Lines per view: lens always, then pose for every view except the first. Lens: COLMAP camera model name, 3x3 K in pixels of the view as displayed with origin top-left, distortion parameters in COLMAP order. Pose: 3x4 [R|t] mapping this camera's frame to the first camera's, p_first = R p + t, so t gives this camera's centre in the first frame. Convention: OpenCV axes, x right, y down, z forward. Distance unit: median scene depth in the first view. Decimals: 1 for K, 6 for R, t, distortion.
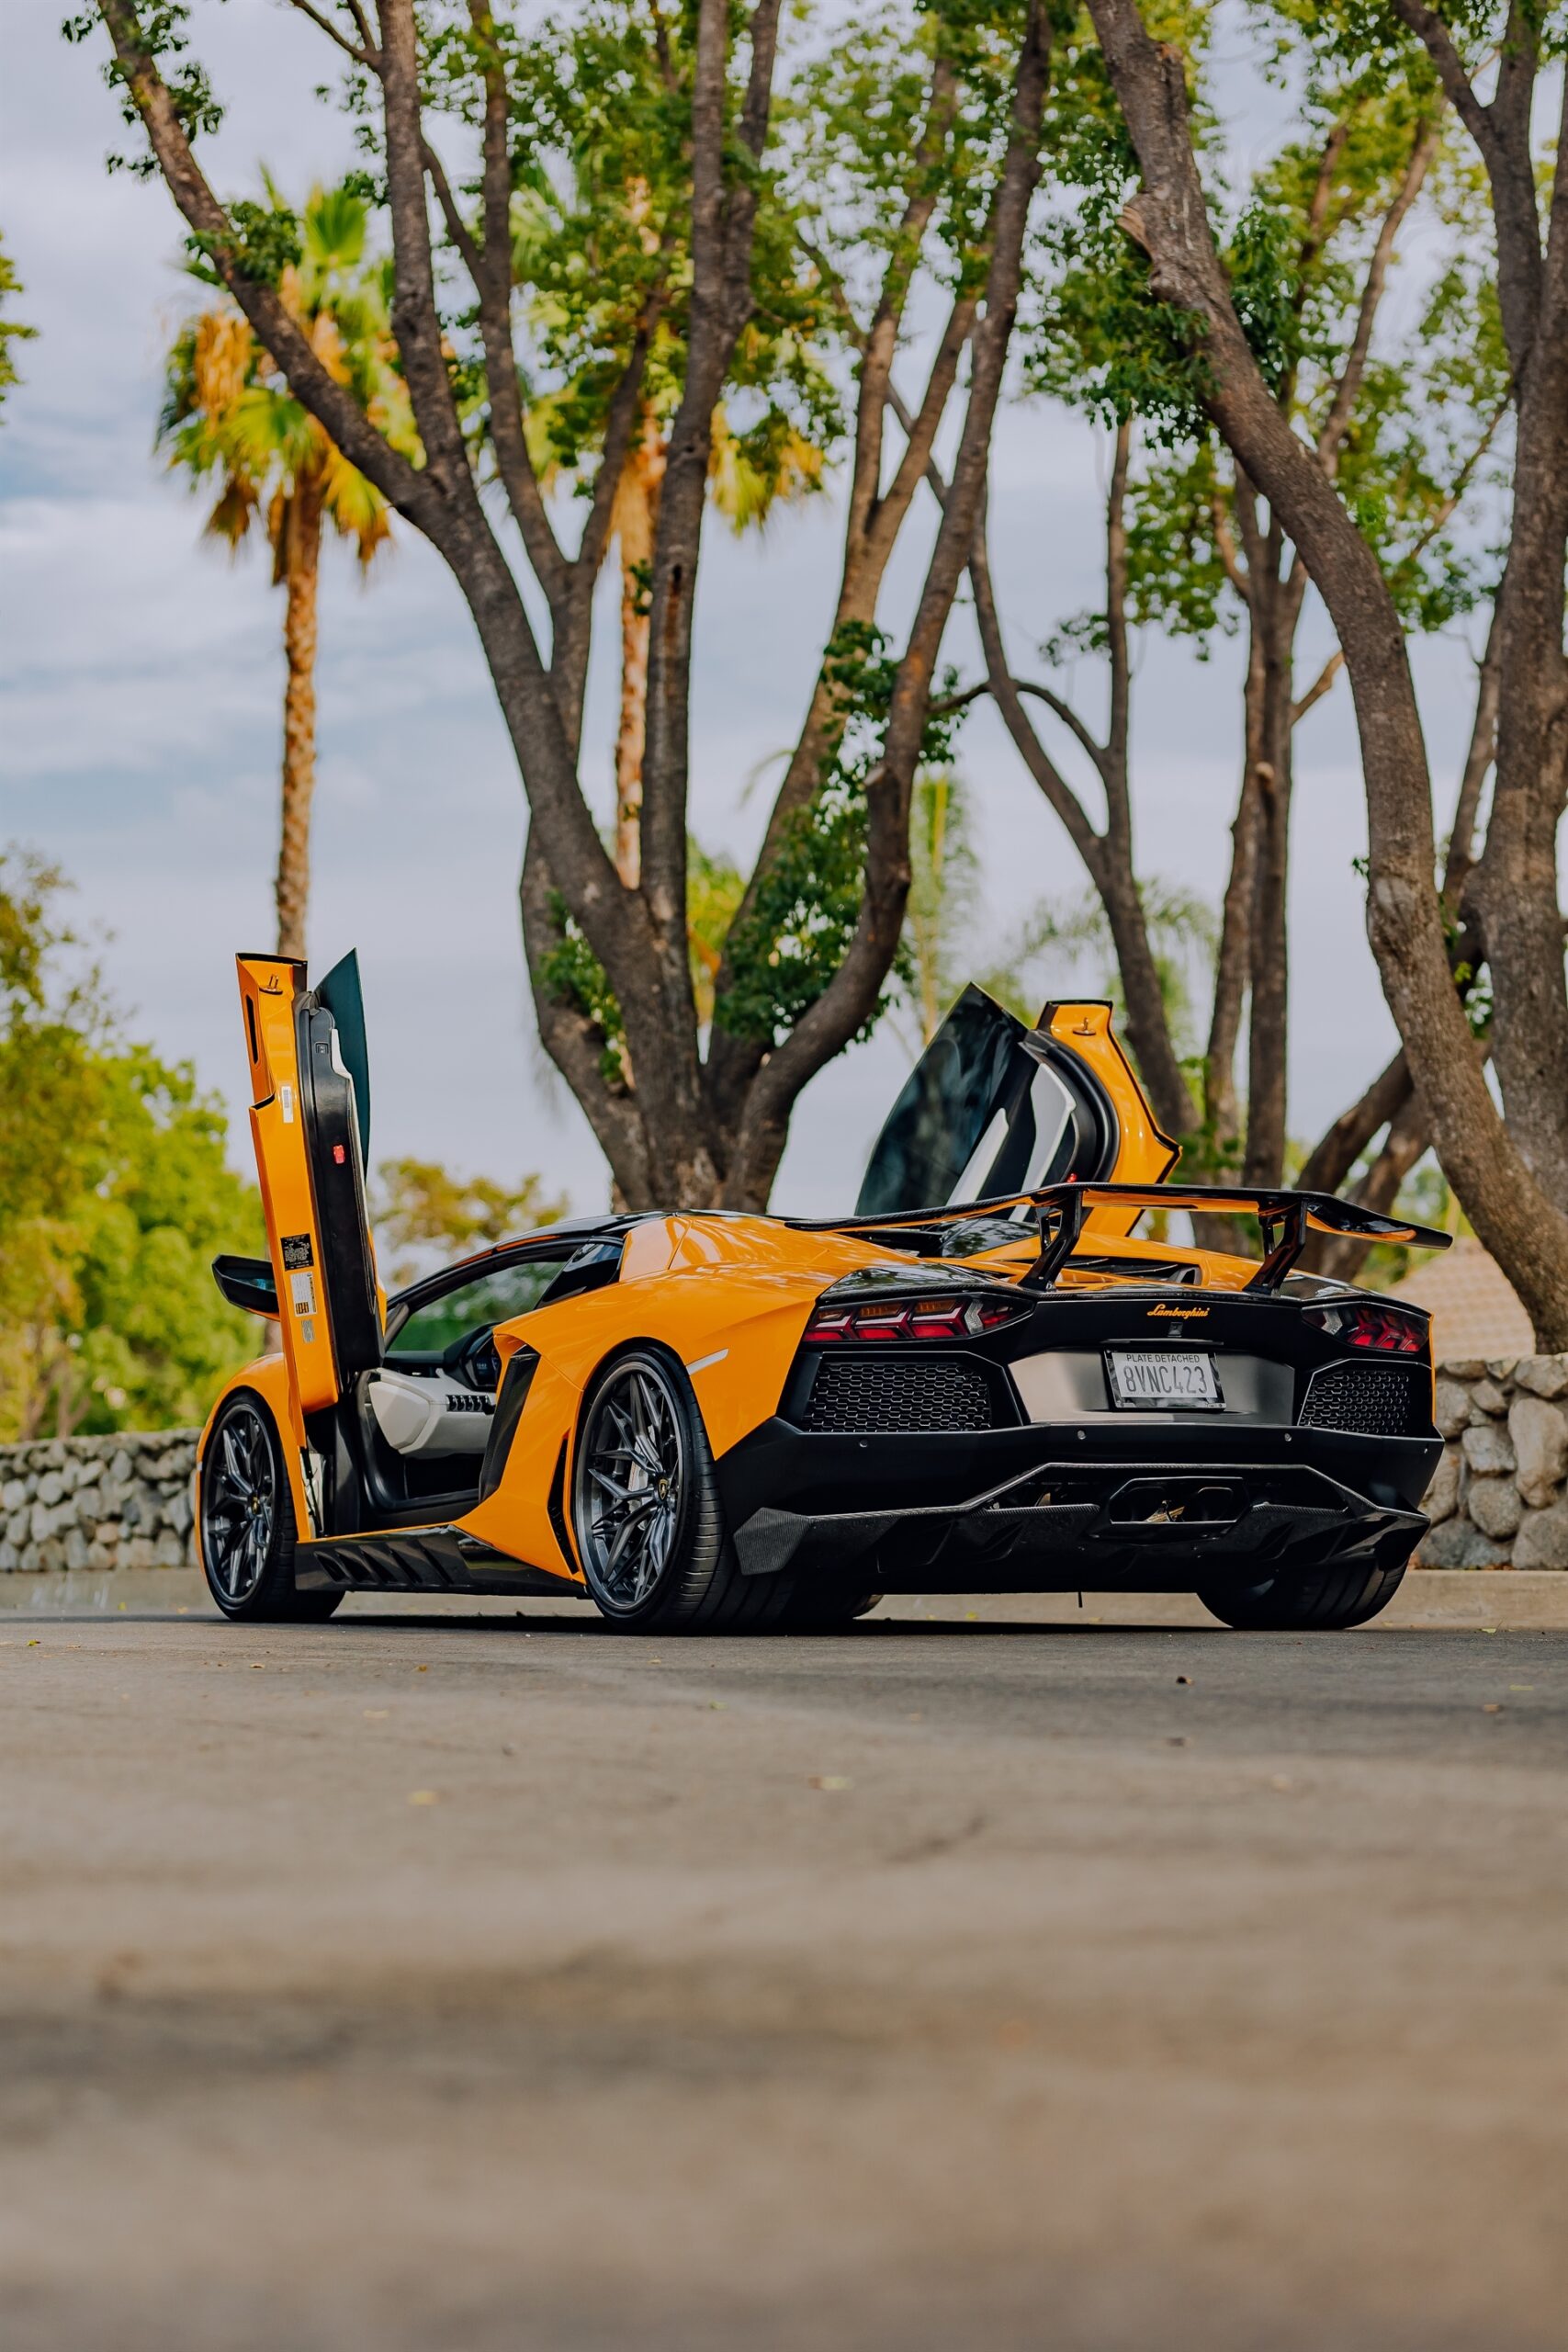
lens RADIAL K [[5539.6, 0, 759.3], [0, 5539.6, 1172.9], [0, 0, 1]] dist [-0.016992, 0.000000]
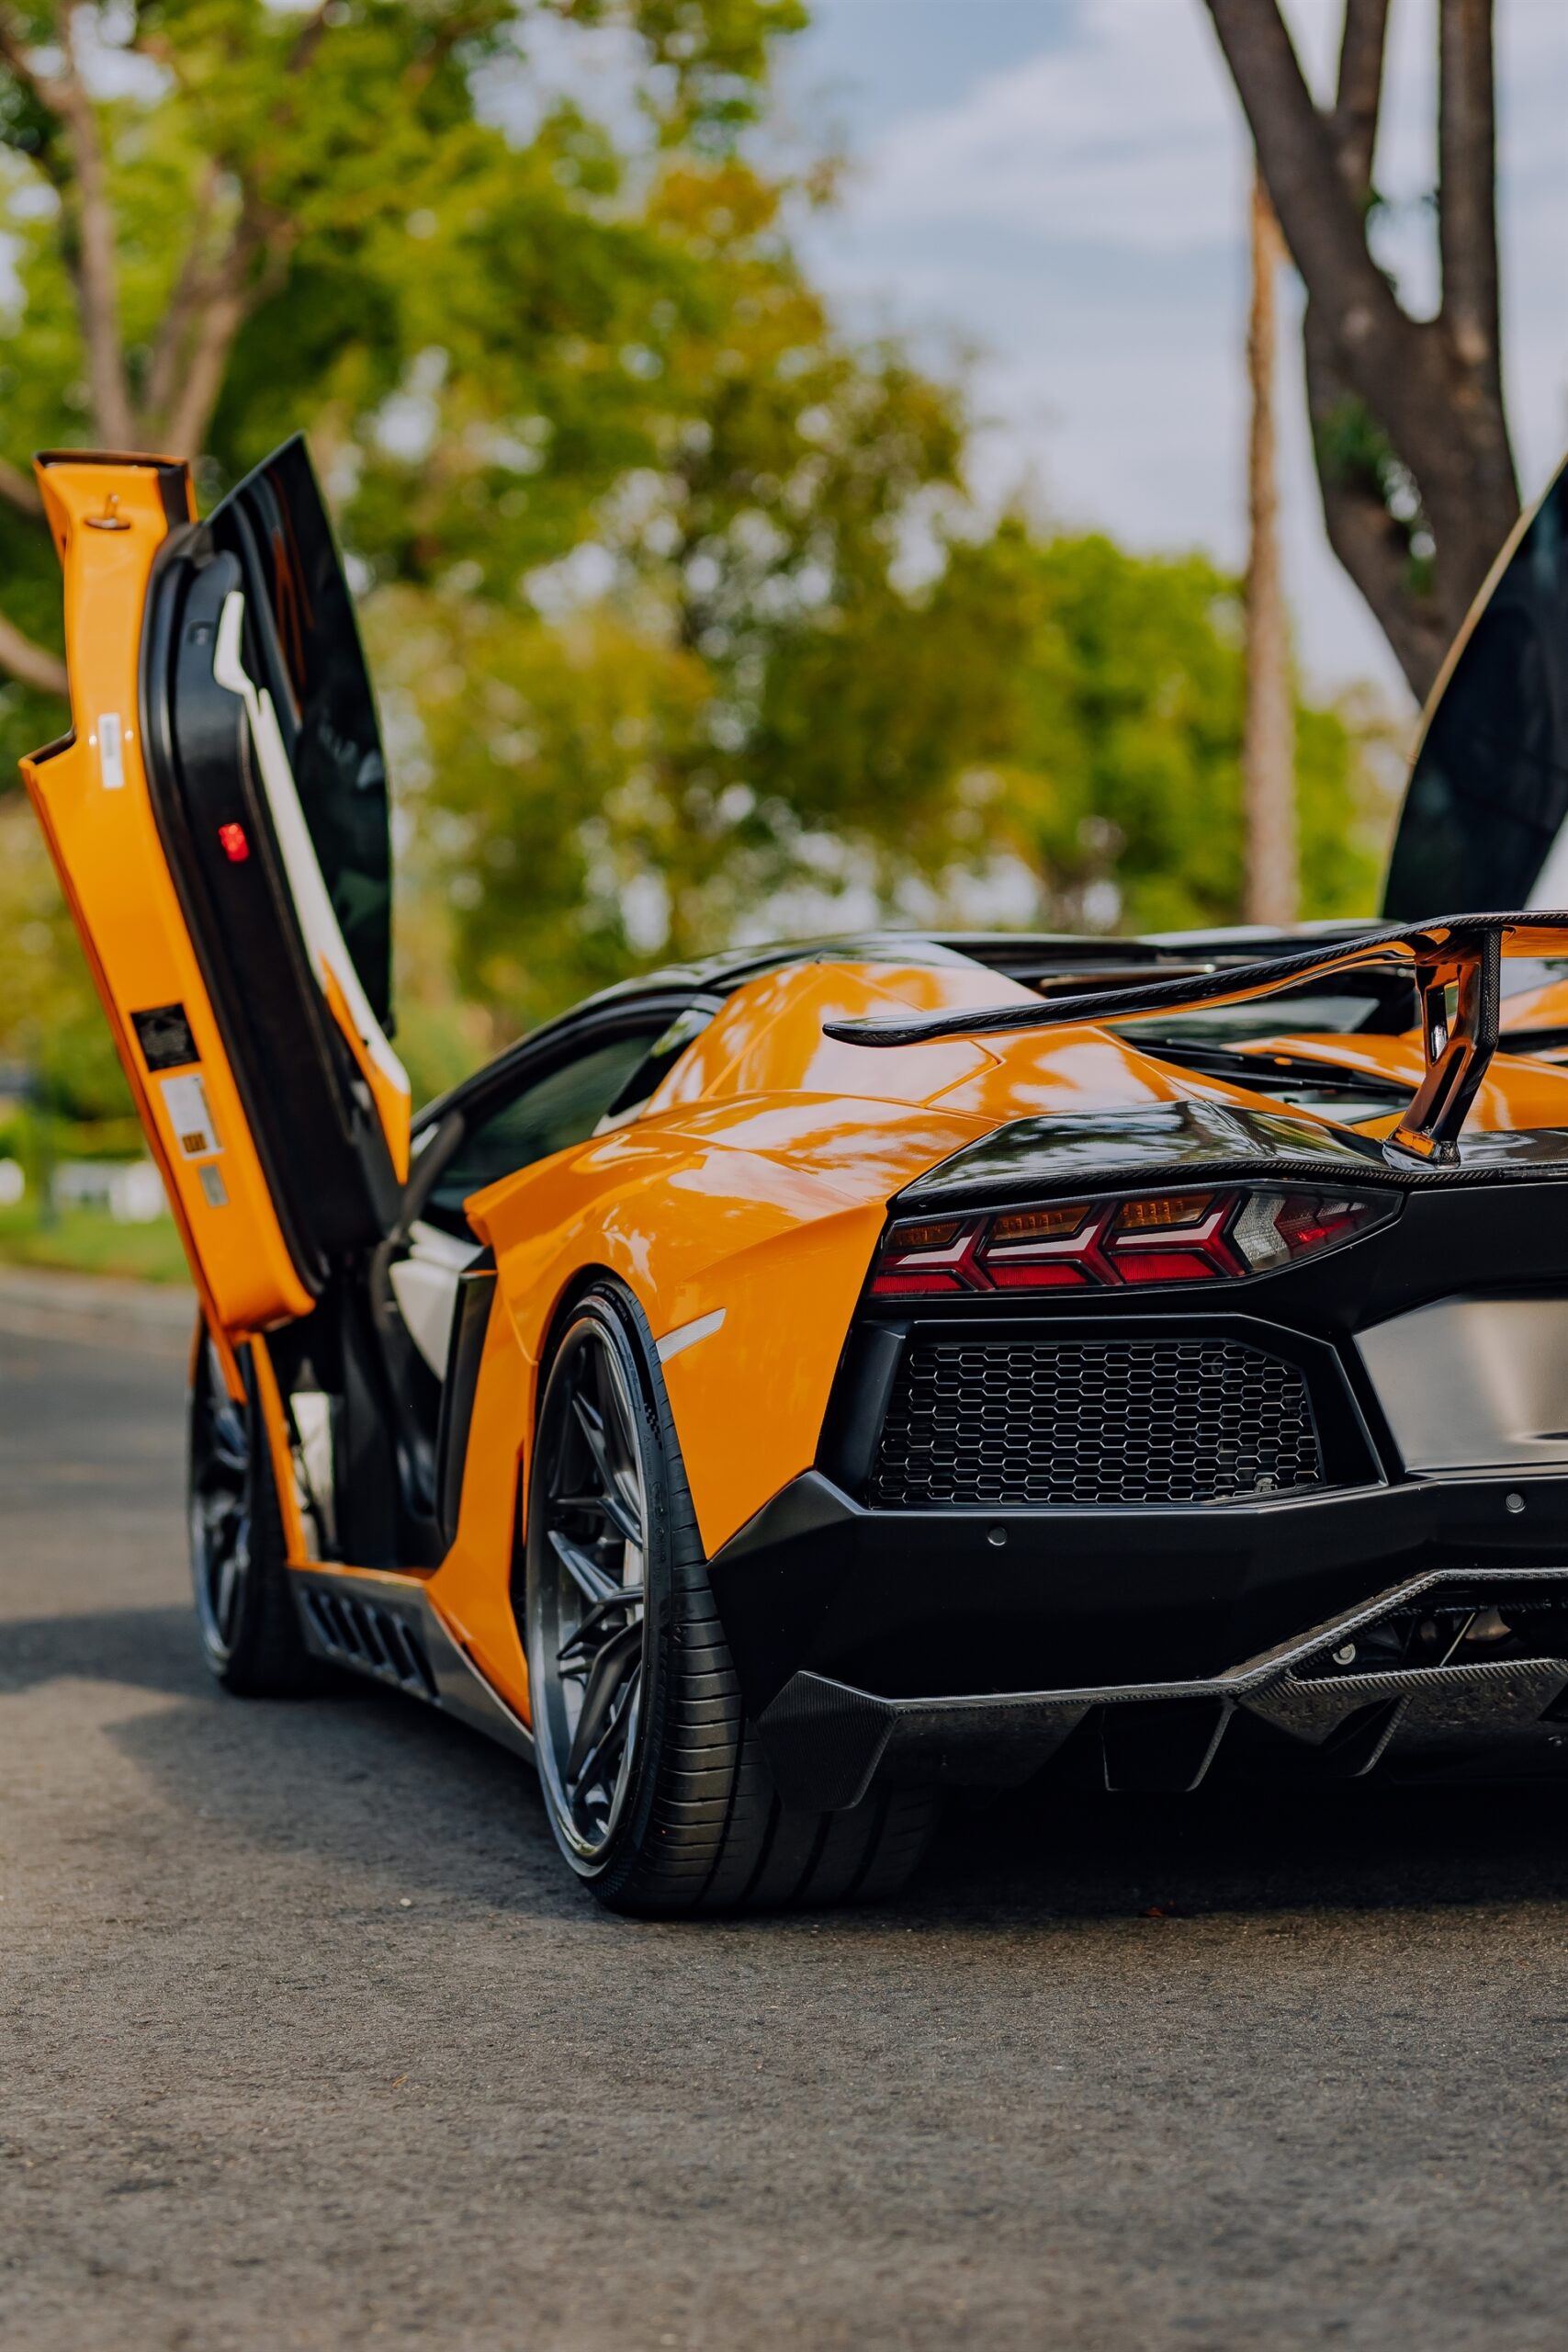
lens RADIAL K [[6008.1, 0, 786.5], [0, 6008.1, 1176.2], [0, 0, 1]] dist [0.036555, 0.000000]
pose [[0.978810, -0.024026, -0.203356, 0.065341], [0.040858, 0.996039, 0.078980, -0.011047], [0.200653, -0.085615, 0.975914, 0.361177]]
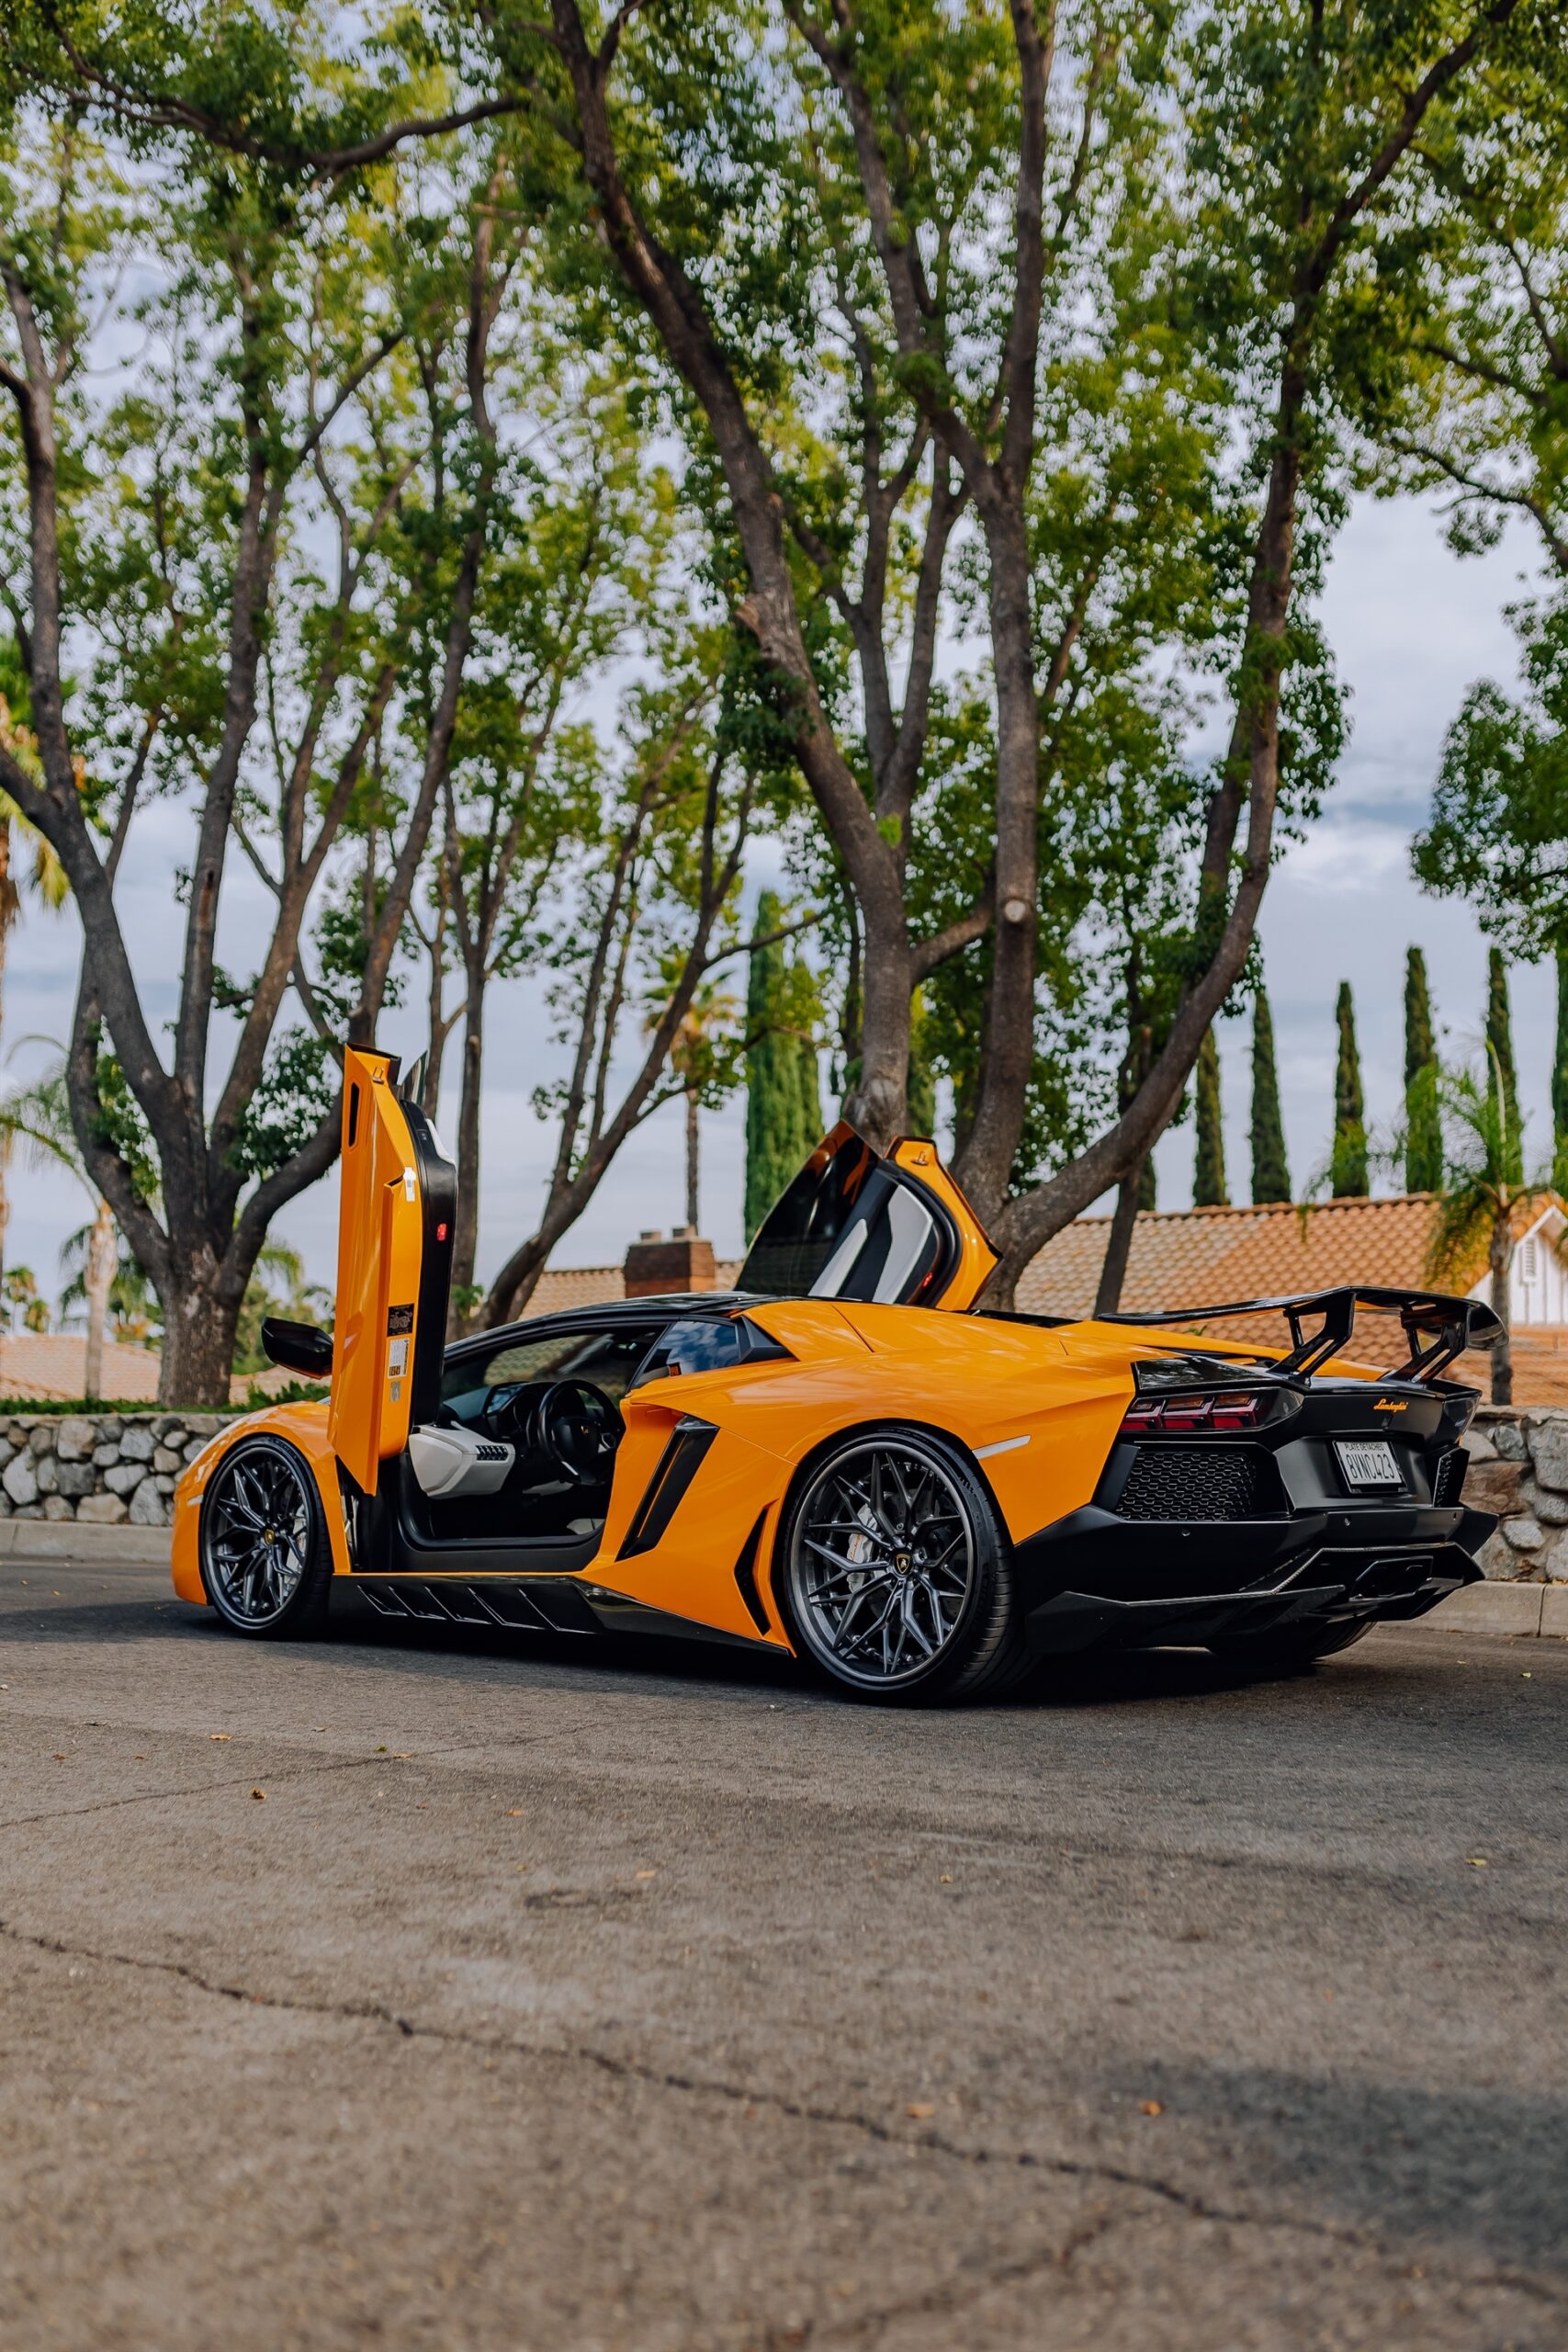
lens RADIAL K [[2422.2, 0, 842.1], [0, 2422.2, 1277.7], [0, 0, 1]] dist [-0.004073, 0.000000]
pose [[0.926368, 0.035310, 0.374960, -0.140252], [-0.035786, 0.999343, -0.005695, 0.004227], [-0.374915, -0.008142, 0.927023, 0.402875]]
